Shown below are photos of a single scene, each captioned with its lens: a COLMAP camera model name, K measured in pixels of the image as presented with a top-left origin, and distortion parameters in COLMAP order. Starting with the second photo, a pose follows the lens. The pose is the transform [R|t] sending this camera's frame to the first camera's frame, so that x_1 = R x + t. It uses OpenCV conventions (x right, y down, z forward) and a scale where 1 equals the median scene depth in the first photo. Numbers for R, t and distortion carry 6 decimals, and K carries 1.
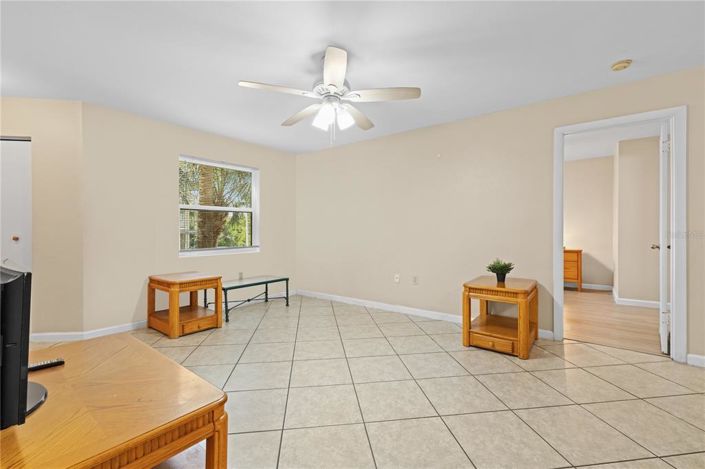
lens RADIAL K [[308.0, 0, 352.1], [0, 308.0, 236.3], [0, 0, 1]] dist [-0.000326, -0.000020]
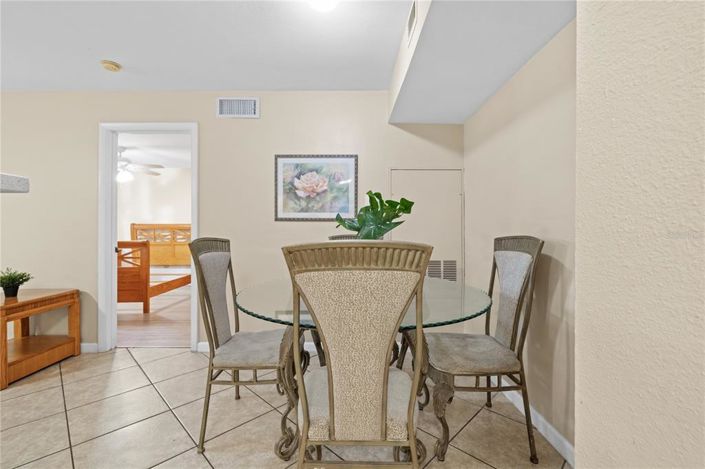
lens RADIAL K [[308.0, 0, 351.3], [0, 308.0, 231.3], [0, 0, 1]] dist [-0.000326, -0.000020]
pose [[0.787776, -0.000895, 0.615961, 0.690672], [0.008167, 0.999926, -0.008991, -0.008857], [-0.615907, 0.012113, 0.787726, -0.195762]]
